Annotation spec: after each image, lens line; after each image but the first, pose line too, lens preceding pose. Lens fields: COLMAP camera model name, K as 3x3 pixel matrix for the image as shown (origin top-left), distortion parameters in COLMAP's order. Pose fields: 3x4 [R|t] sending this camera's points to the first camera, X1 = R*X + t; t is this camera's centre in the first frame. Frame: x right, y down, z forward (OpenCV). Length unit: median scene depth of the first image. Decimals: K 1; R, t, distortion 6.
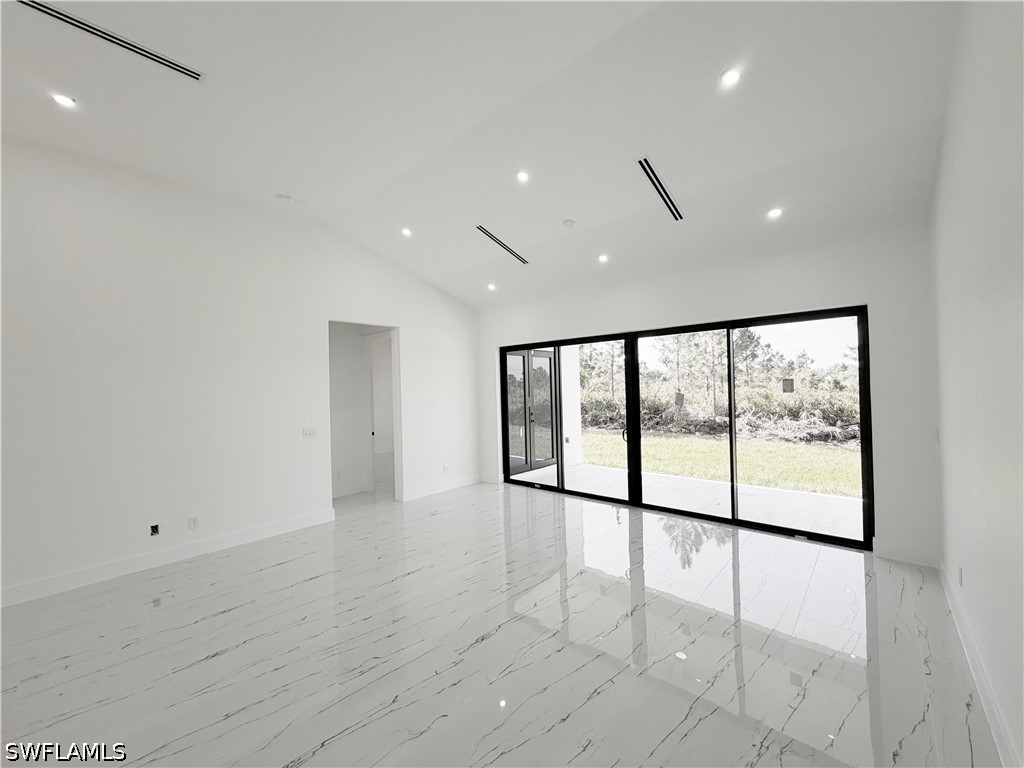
lens RADIAL K [[403.4, 0, 510.4], [0, 403.4, 385.8], [0, 0, 1]] dist [0.000931, 0.000159]
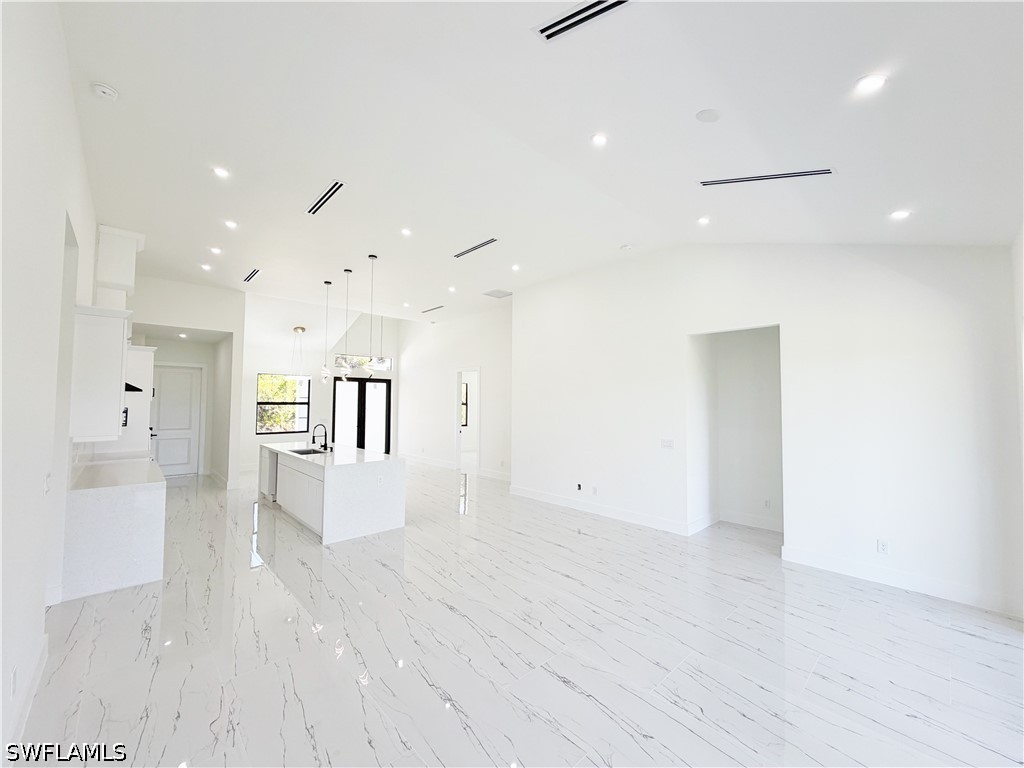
lens RADIAL K [[403.4, 0, 510.4], [0, 403.4, 385.8], [0, 0, 1]] dist [0.000931, 0.000159]
pose [[-0.076781, -0.015284, -0.996931, 0.723777], [-0.002120, 0.999883, -0.015166, -0.025869], [0.997046, 0.000949, -0.076804, 0.788882]]
